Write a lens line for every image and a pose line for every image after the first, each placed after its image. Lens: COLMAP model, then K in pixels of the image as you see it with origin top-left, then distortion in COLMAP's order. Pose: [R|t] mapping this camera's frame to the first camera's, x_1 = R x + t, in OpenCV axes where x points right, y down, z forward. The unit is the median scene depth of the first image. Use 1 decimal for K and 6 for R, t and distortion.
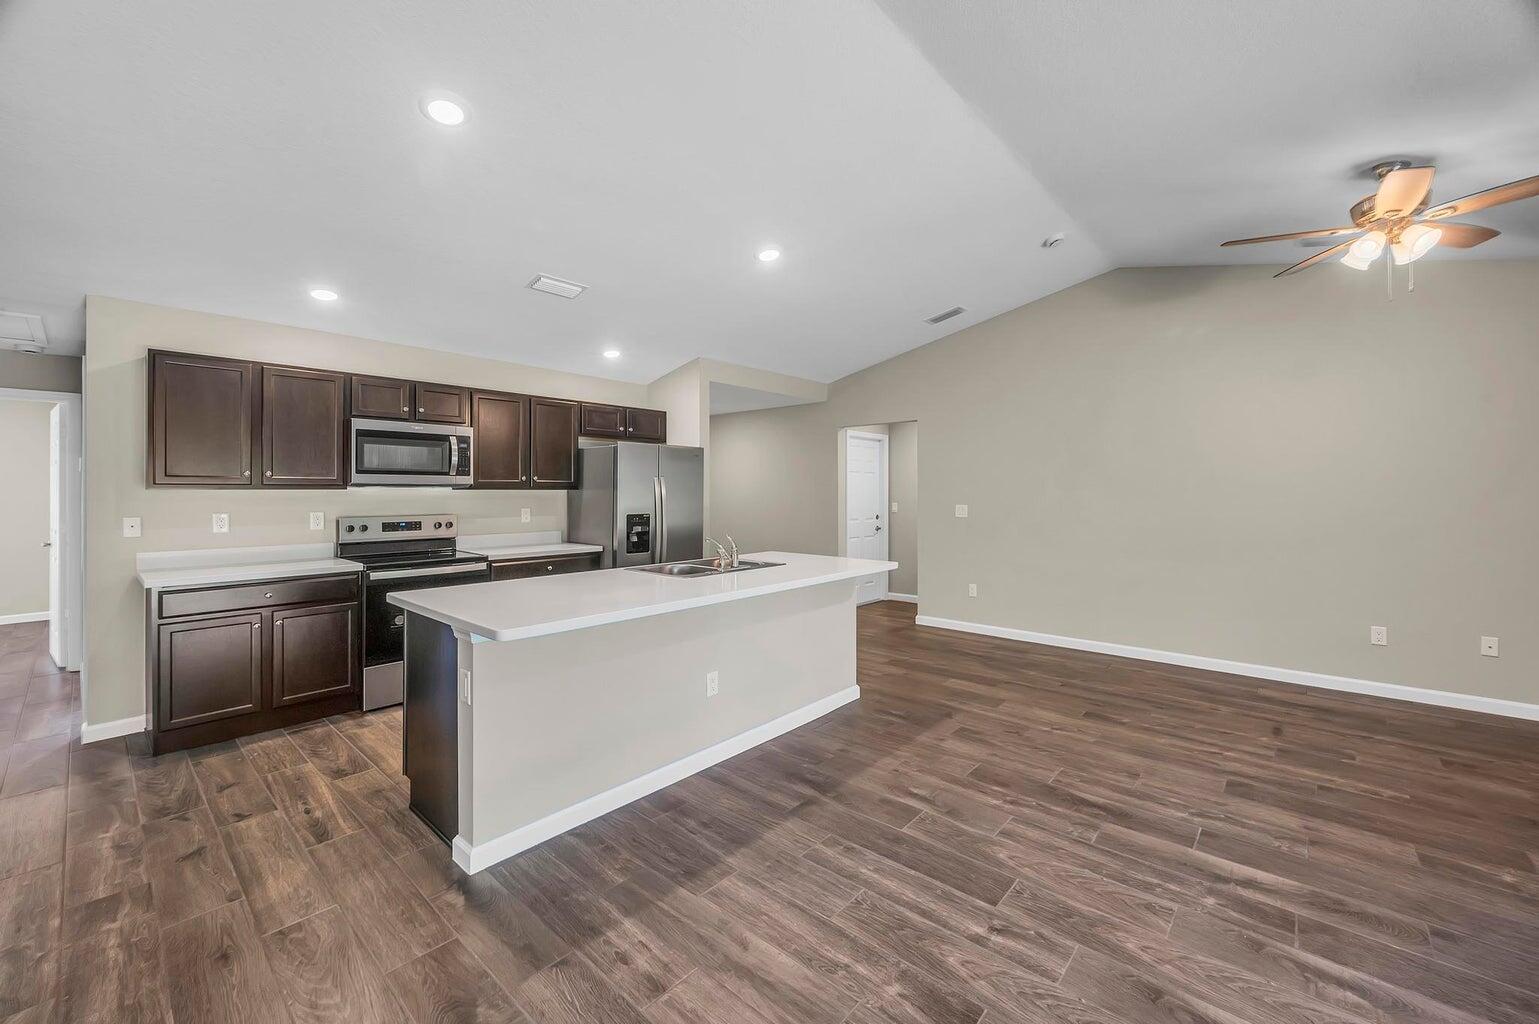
lens RADIAL K [[616.2, 0, 777.4], [0, 616.2, 492.9], [0, 0, 1]] dist [0.001568, 0.000203]
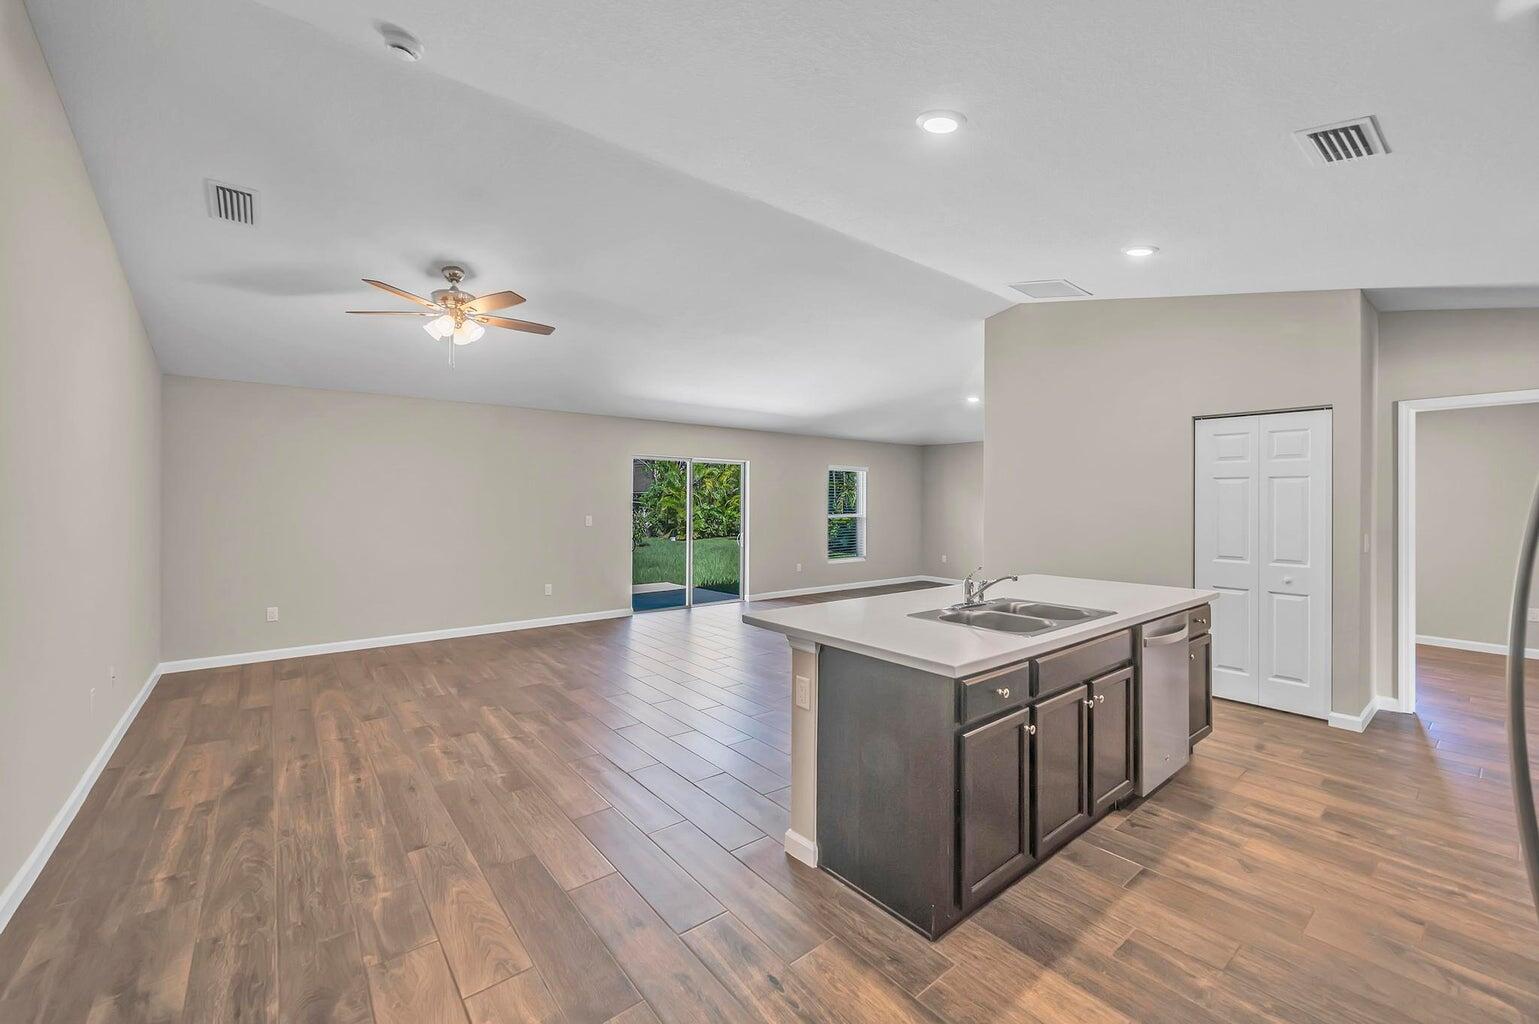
lens RADIAL K [[611.1, 0, 765.2], [0, 611.1, 498.3], [0, 0, 1]] dist [-0.000832, -0.000046]
pose [[-0.983769, -0.004299, 0.179386, 0.049057], [-0.004703, 0.999987, -0.001828, -0.016503], [-0.179376, -0.002642, -0.983777, 1.728202]]
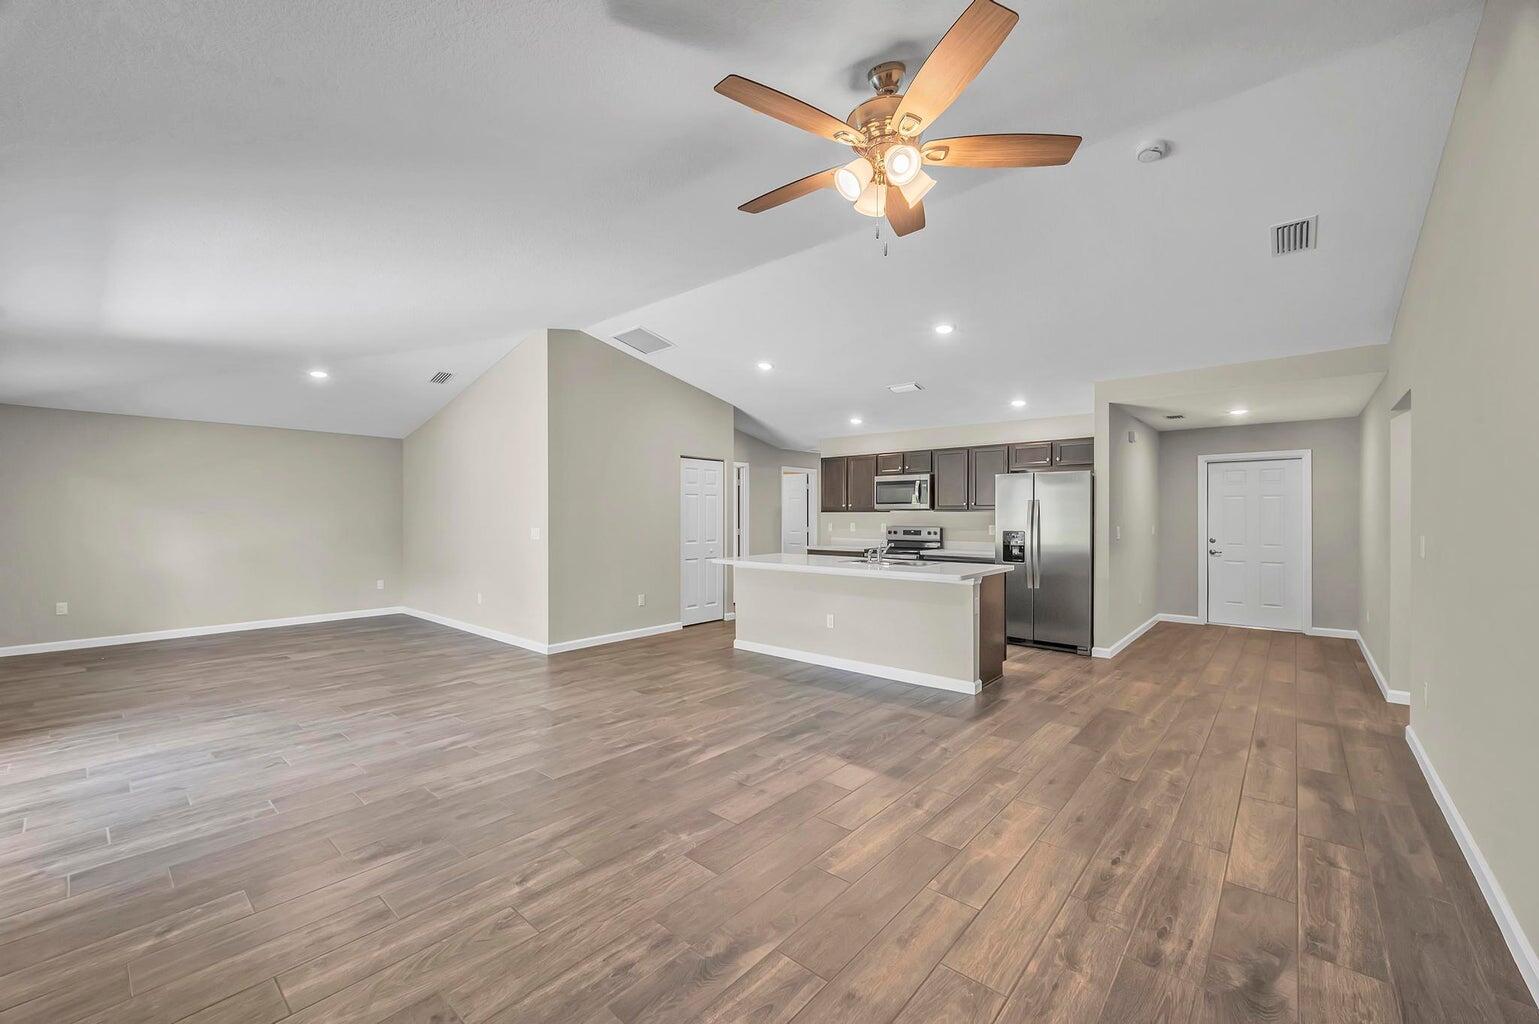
lens RADIAL K [[613.8, 0, 758.7], [0, 613.8, 508.8], [0, 0, 1]] dist [-0.000728, -0.000127]
pose [[-0.008984, -0.010972, -0.999899, 1.360539], [-0.001801, 0.999938, -0.010957, 0.006127], [0.999958, 0.001702, -0.009003, 0.664373]]
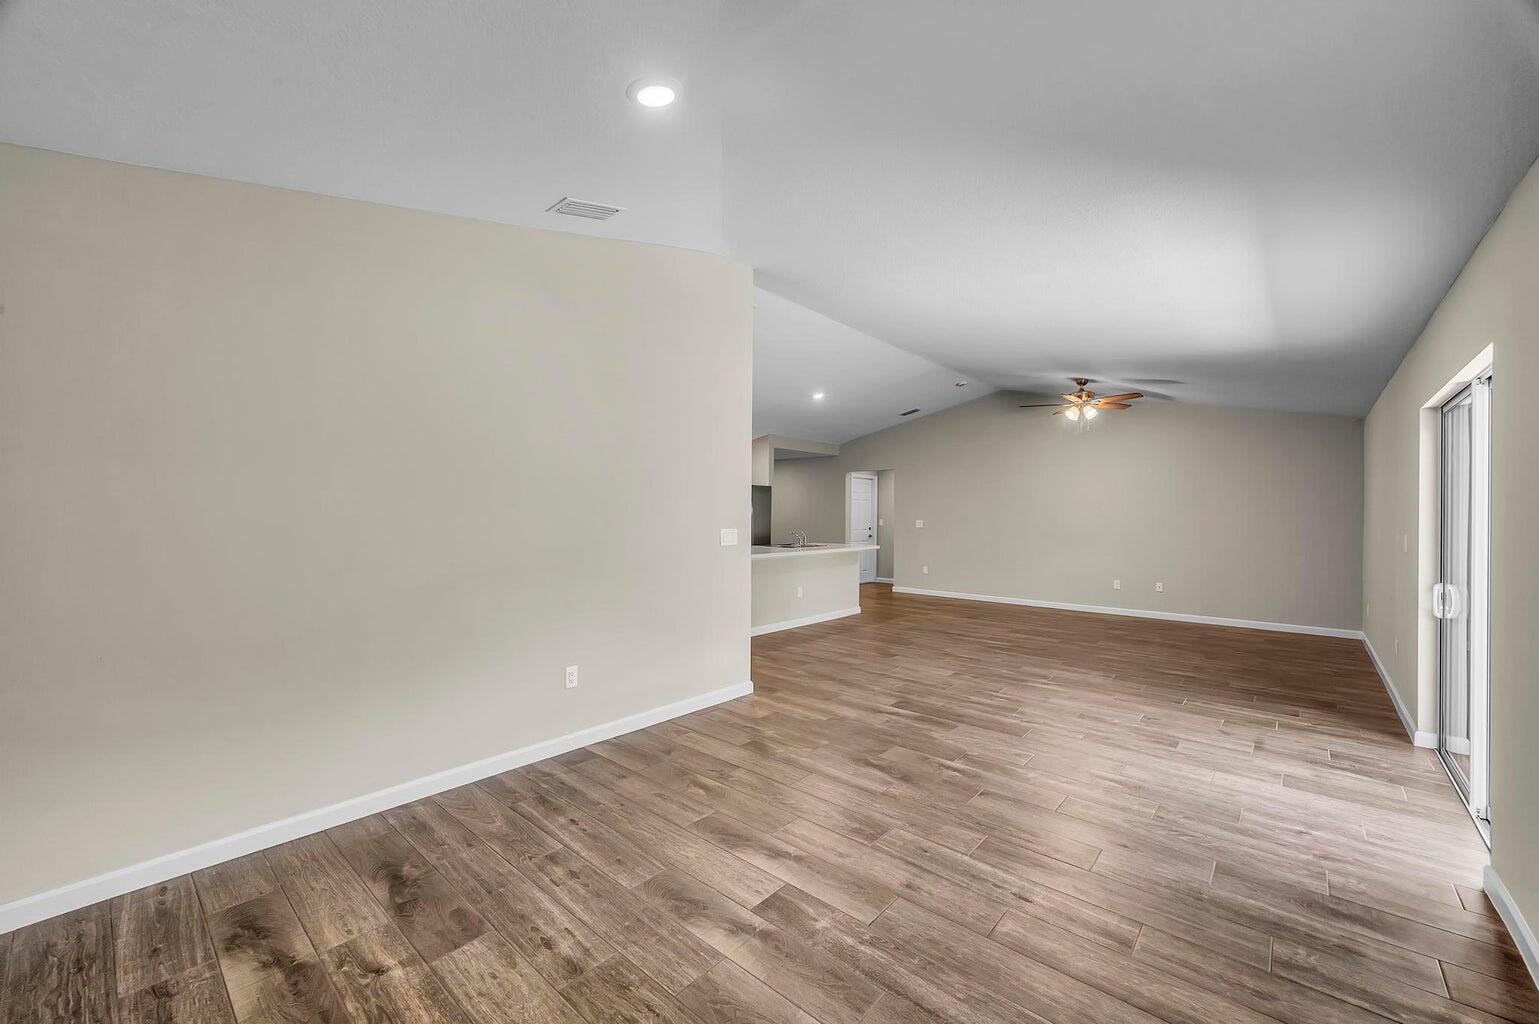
lens RADIAL K [[605.5, 0, 769.5], [0, 605.5, 512.0], [0, 0, 1]] dist [-0.000988, -0.000149]
pose [[0.999948, 0.010065, -0.001889, -0.183553], [-0.010068, 0.999947, -0.001941, 0.008160], [0.001869, 0.001960, 0.999996, -1.097654]]
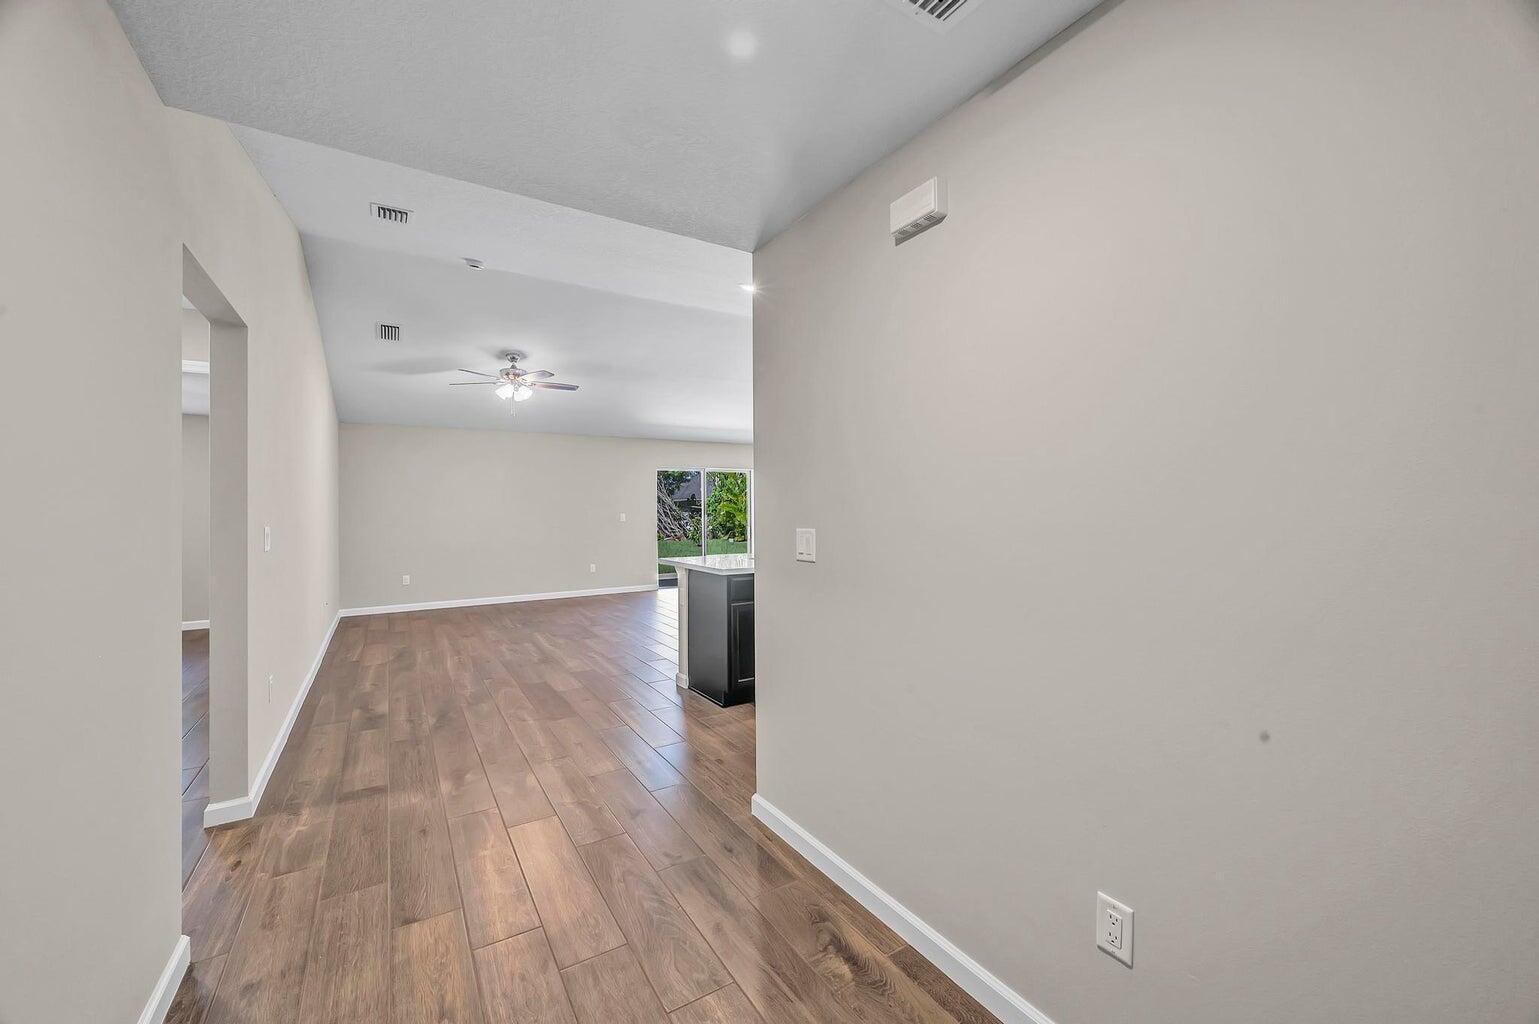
lens RADIAL K [[598.7, 0, 775.2], [0, 598.7, 505.6], [0, 0, 1]] dist [0.000197, 0.000000]
pose [[-0.958814, 0.006488, 0.283959, -0.385259], [0.006929, 0.999976, 0.000547, 0.006999], [-0.283949, 0.002492, -0.958836, 2.161082]]
